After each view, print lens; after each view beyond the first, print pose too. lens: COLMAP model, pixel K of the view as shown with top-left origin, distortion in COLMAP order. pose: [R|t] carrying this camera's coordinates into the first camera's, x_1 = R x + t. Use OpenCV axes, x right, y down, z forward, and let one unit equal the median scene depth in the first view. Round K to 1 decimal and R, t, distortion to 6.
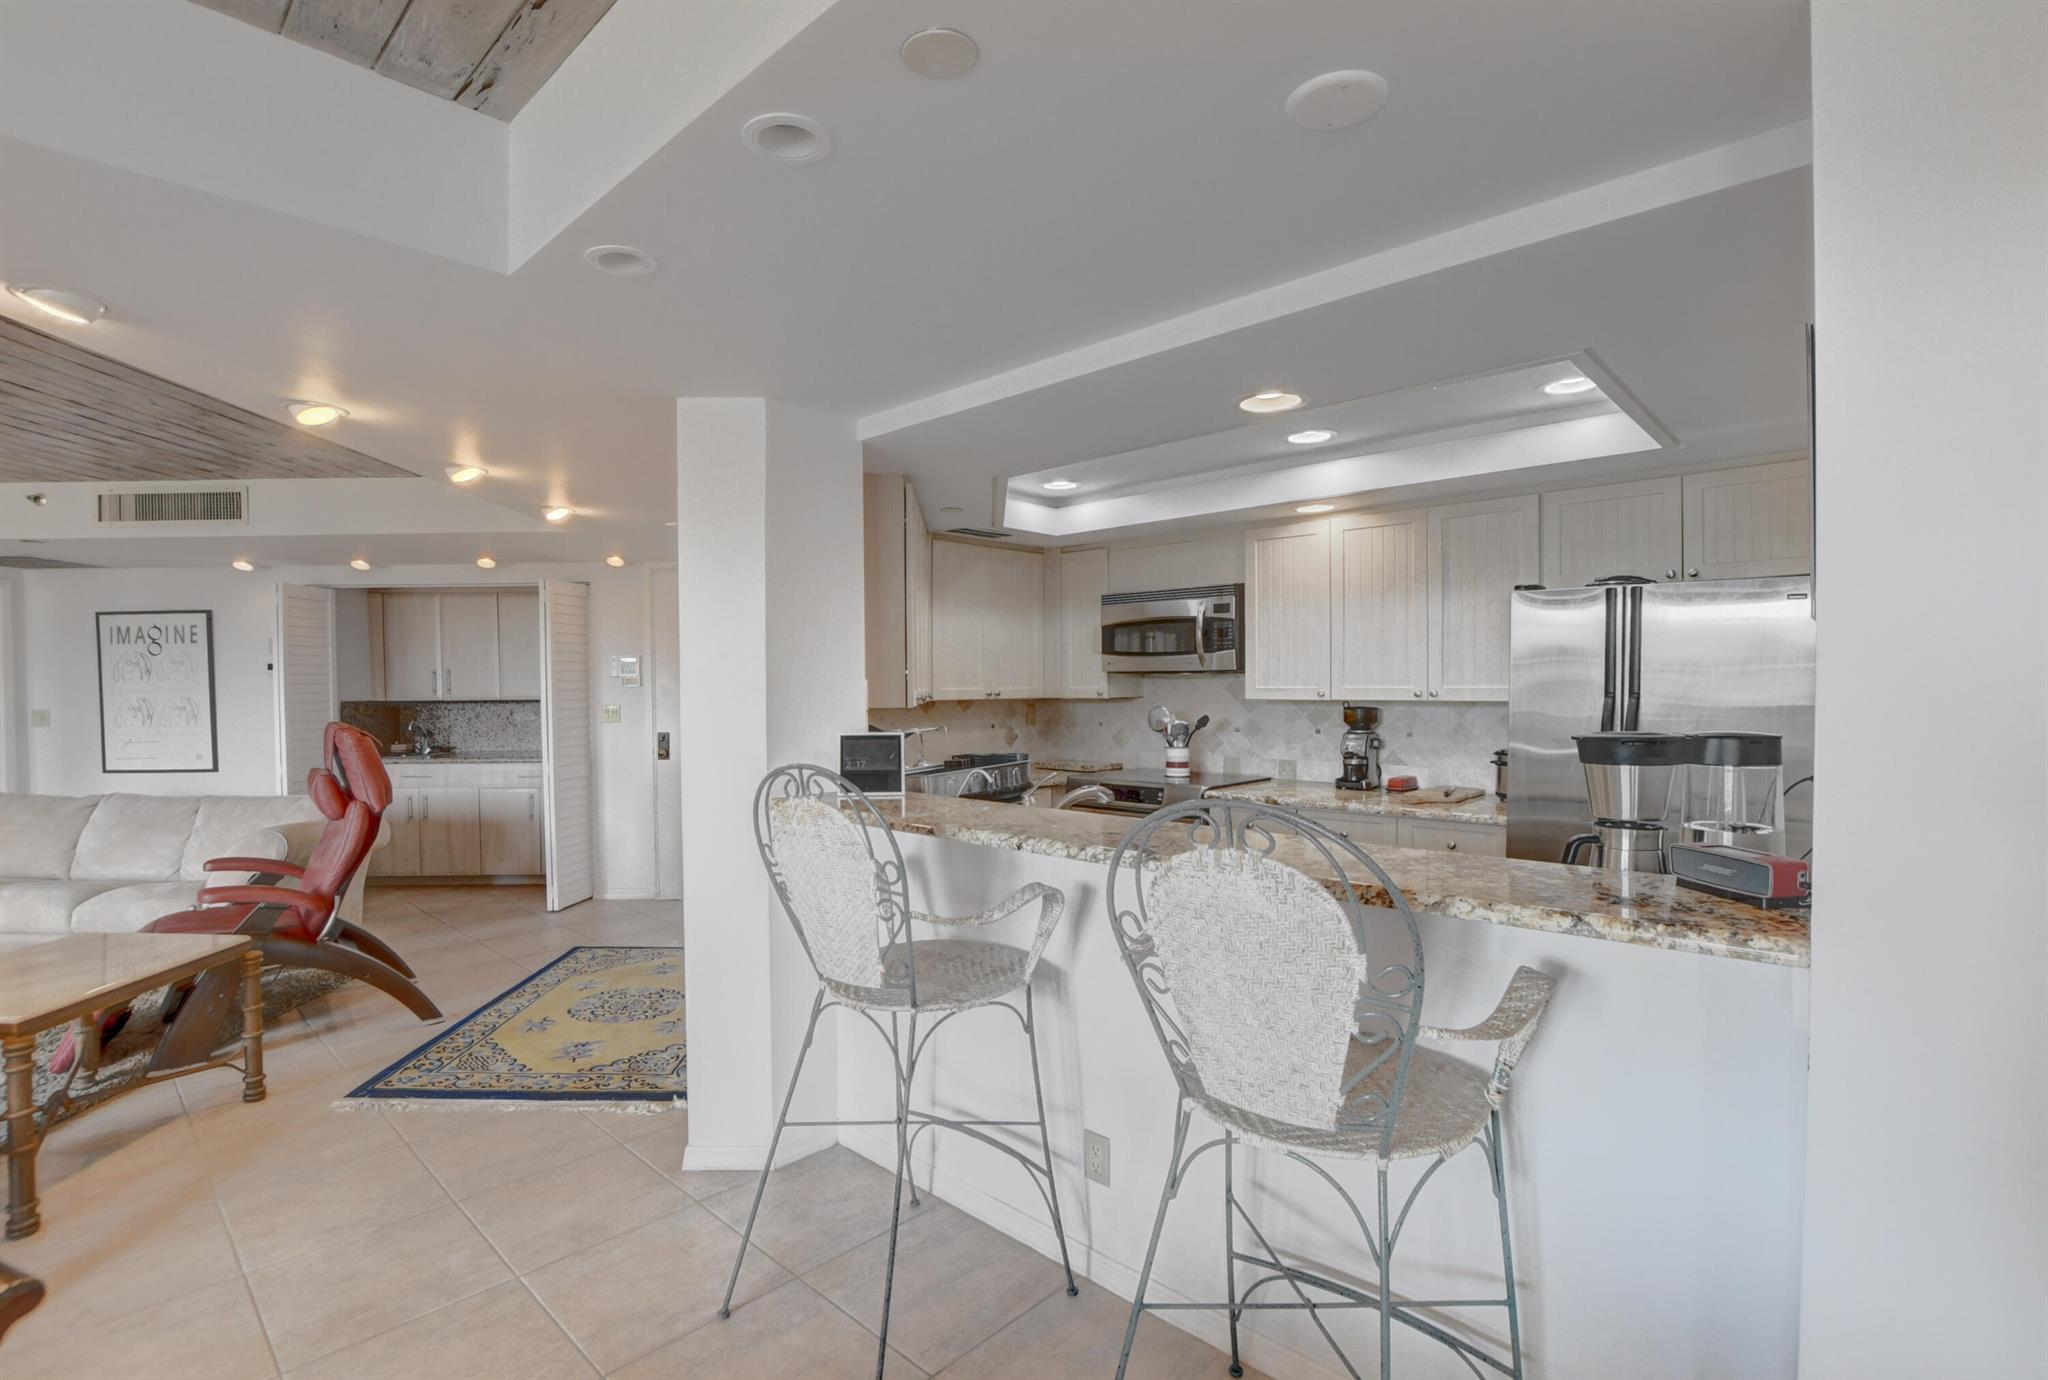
lens RADIAL K [[933.0, 0, 1026.0], [0, 933.0, 715.7], [0, 0, 1]] dist [-0.020239, -0.000165]
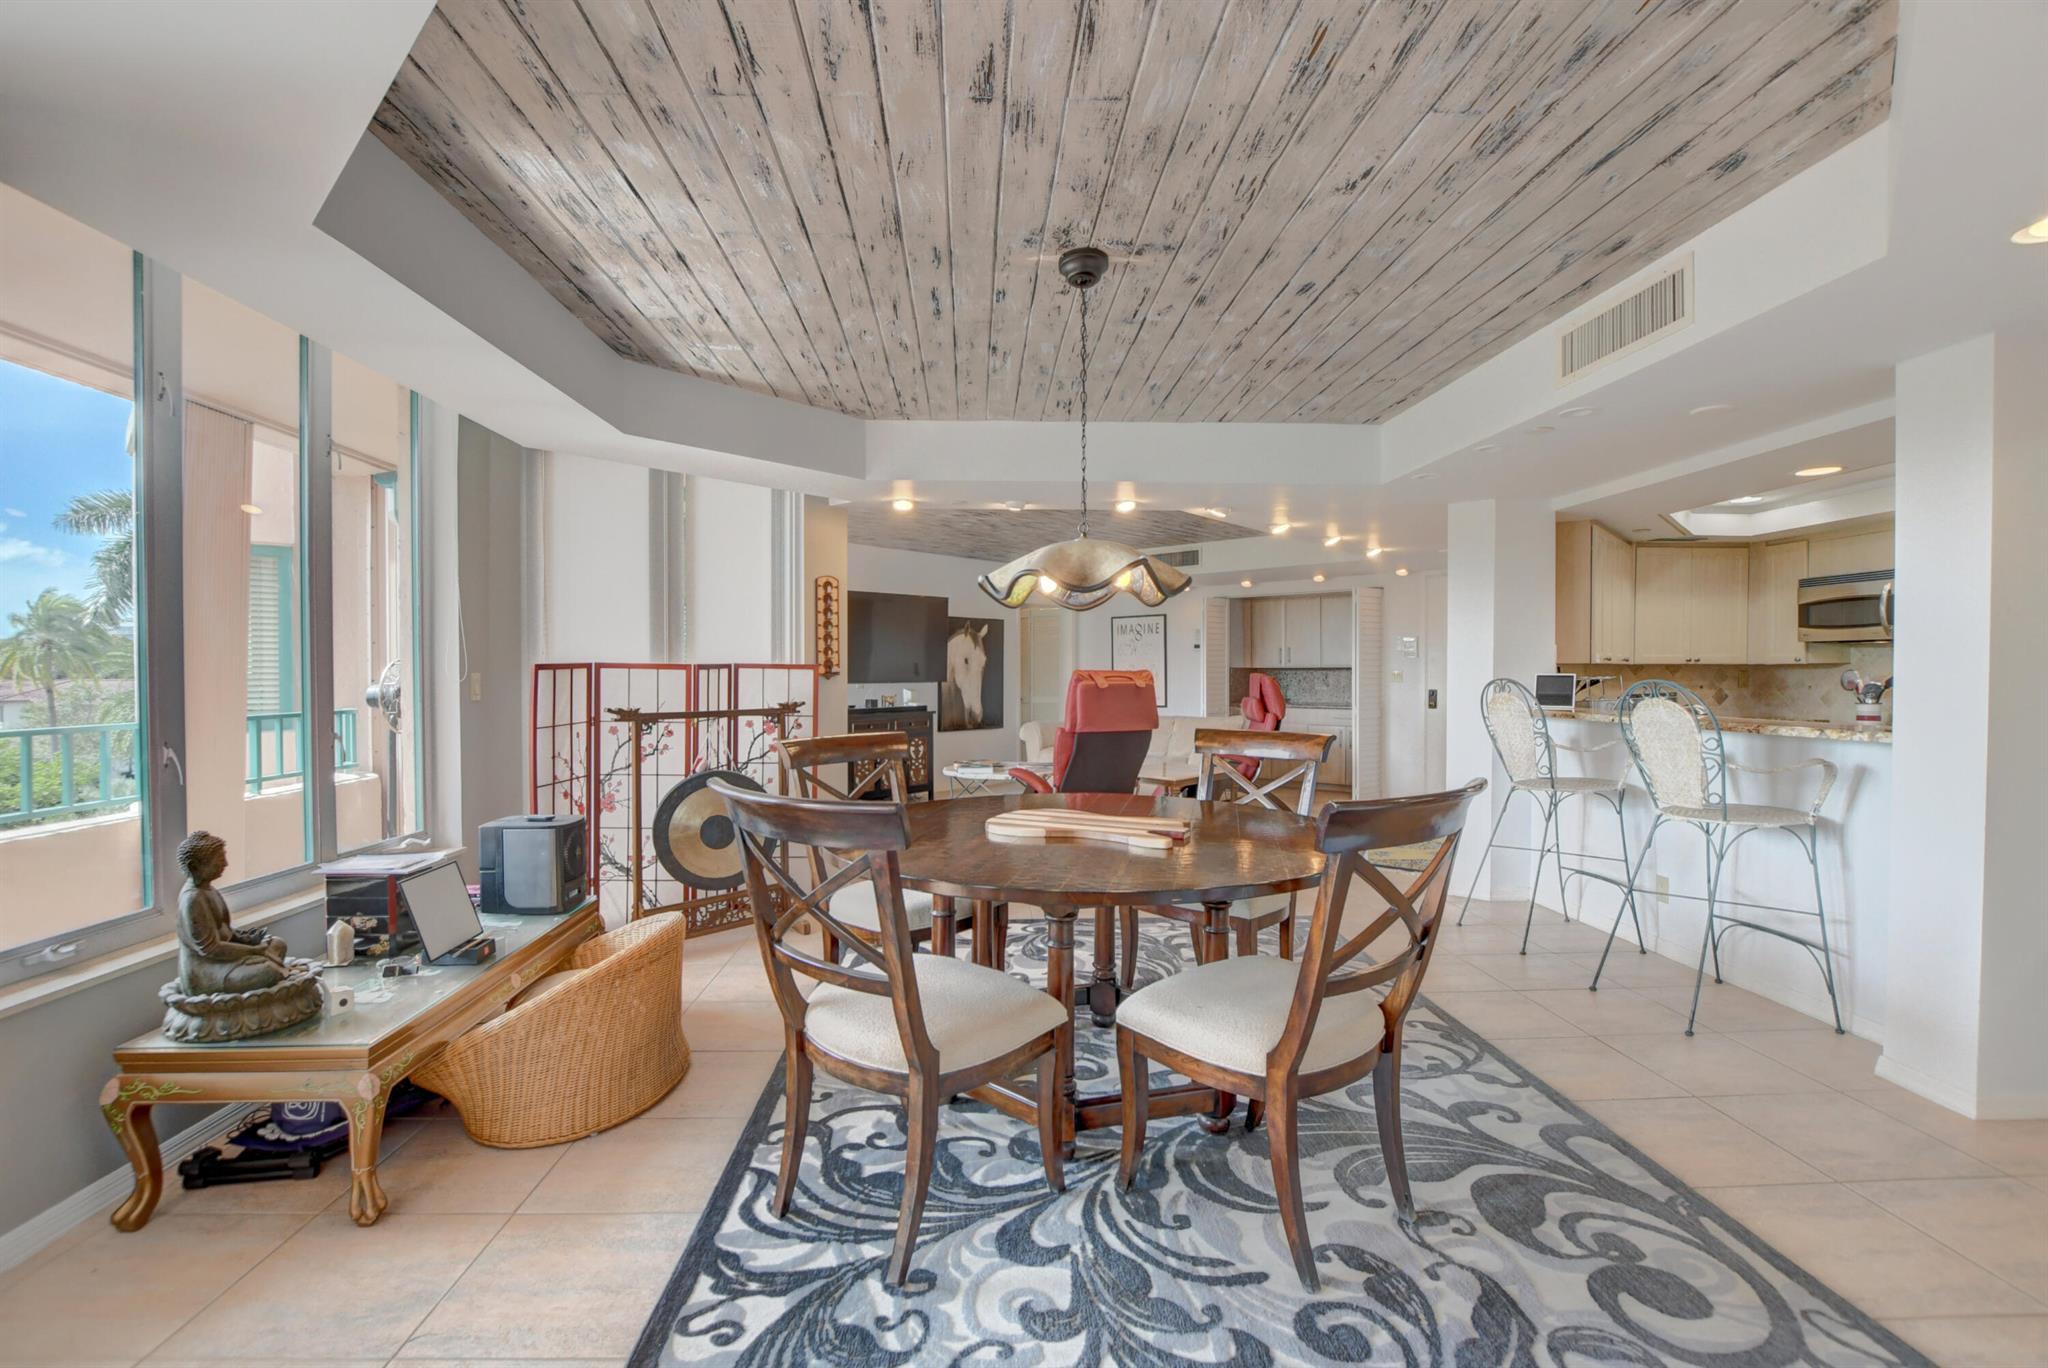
lens RADIAL K [[952.7, 0, 978.8], [0, 952.7, 684.9], [0, 0, 1]] dist [-0.033608, 0.000232]
pose [[0.688250, 0.016298, -0.725290, 0.223929], [-0.028810, 0.999573, -0.004877, 0.046533], [0.724901, 0.024252, 0.688426, -0.617393]]
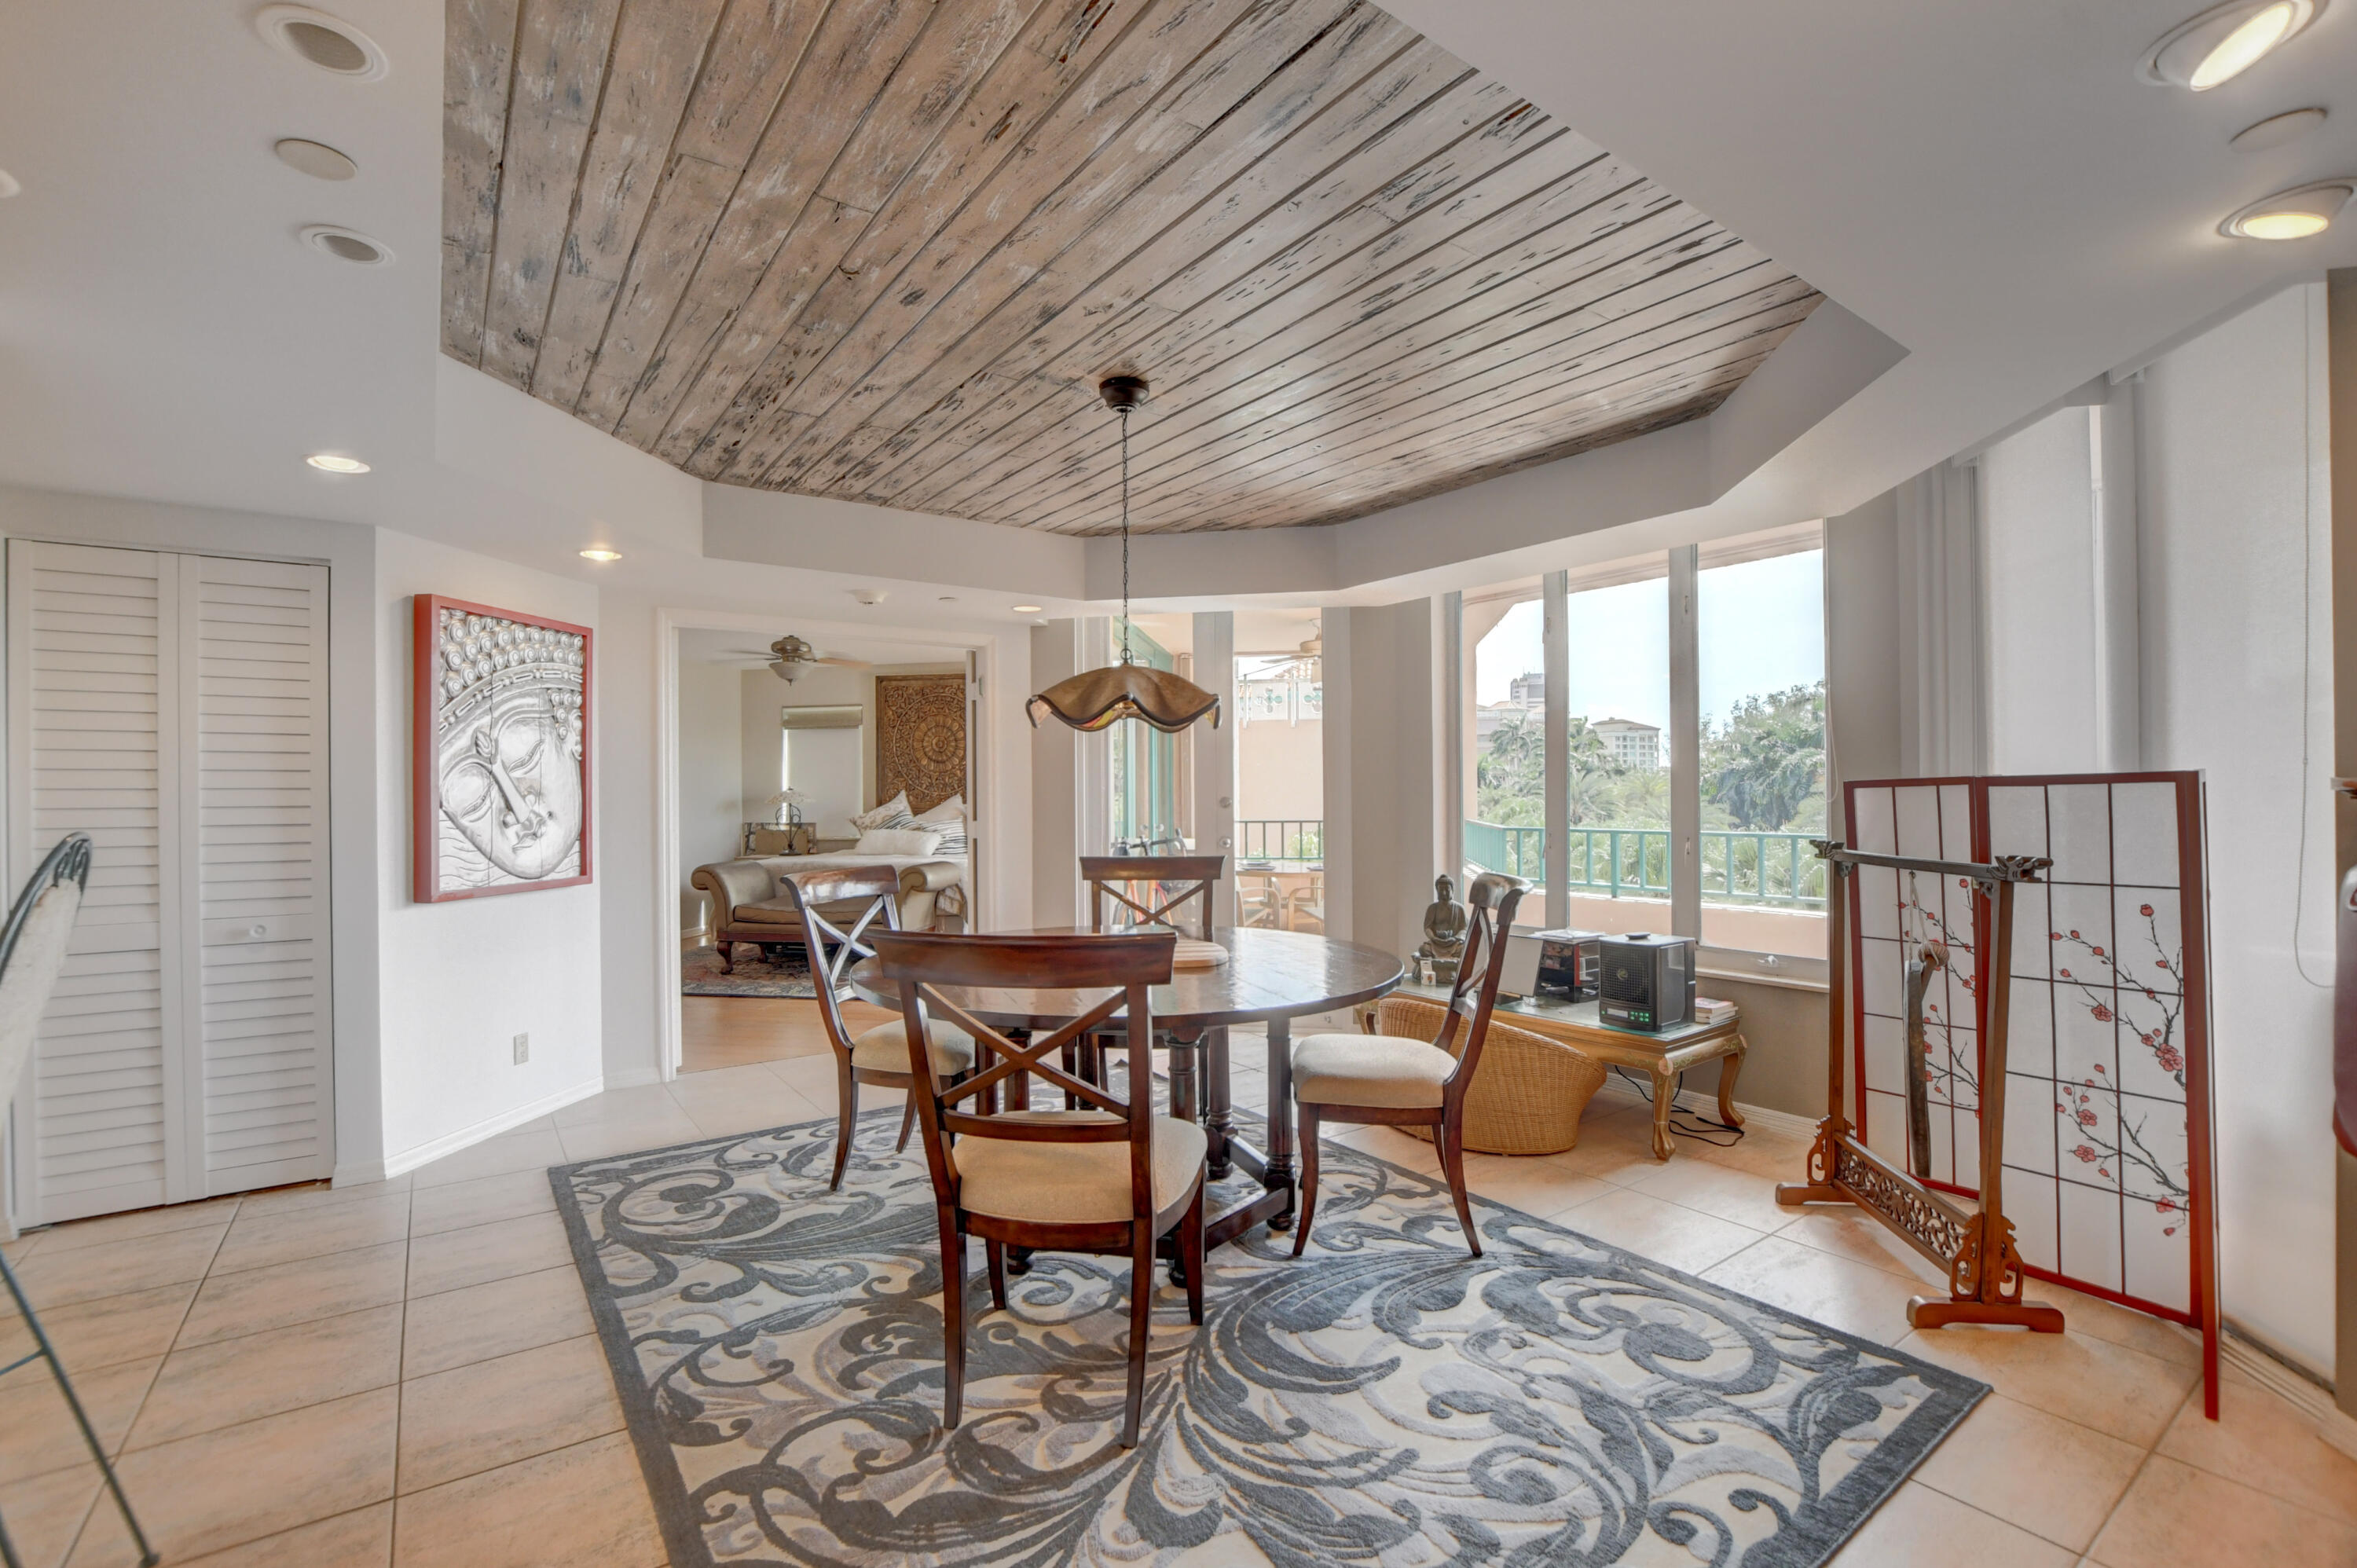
lens RADIAL K [[1017.9, 0, 1166.7], [0, 1017.9, 799.8], [0, 0, 1]] dist [-0.026522, 0.000576]
pose [[-0.978093, 0.012610, 0.207787, -0.339630], [0.021241, 0.998999, 0.039360, 0.009548], [-0.207083, 0.042911, -0.977382, 0.498338]]
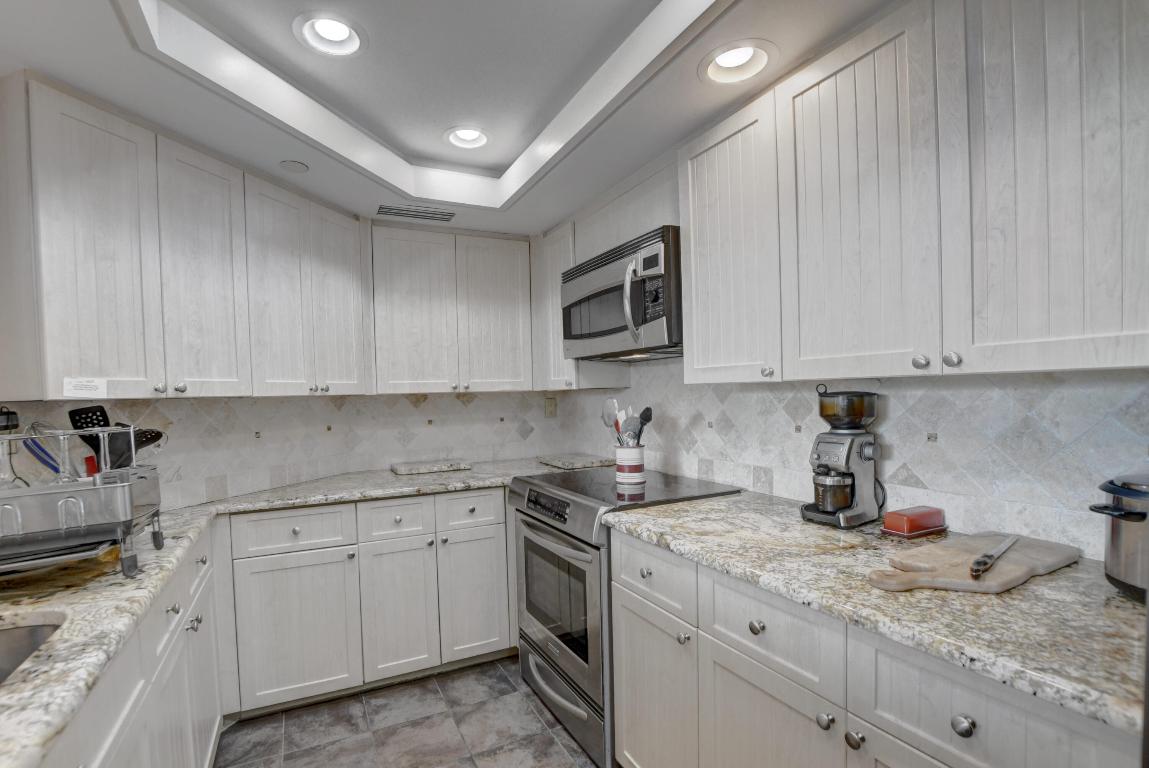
lens RADIAL K [[548.1, 0, 568.3], [0, 548.1, 413.1], [0, 0, 1]] dist [-0.030338, 0.000800]
pose [[0.938115, -0.005034, -0.346288, 0.264079], [0.007508, 0.999955, 0.005805, 0.001251], [0.346243, -0.008046, 0.938110, 0.503788]]
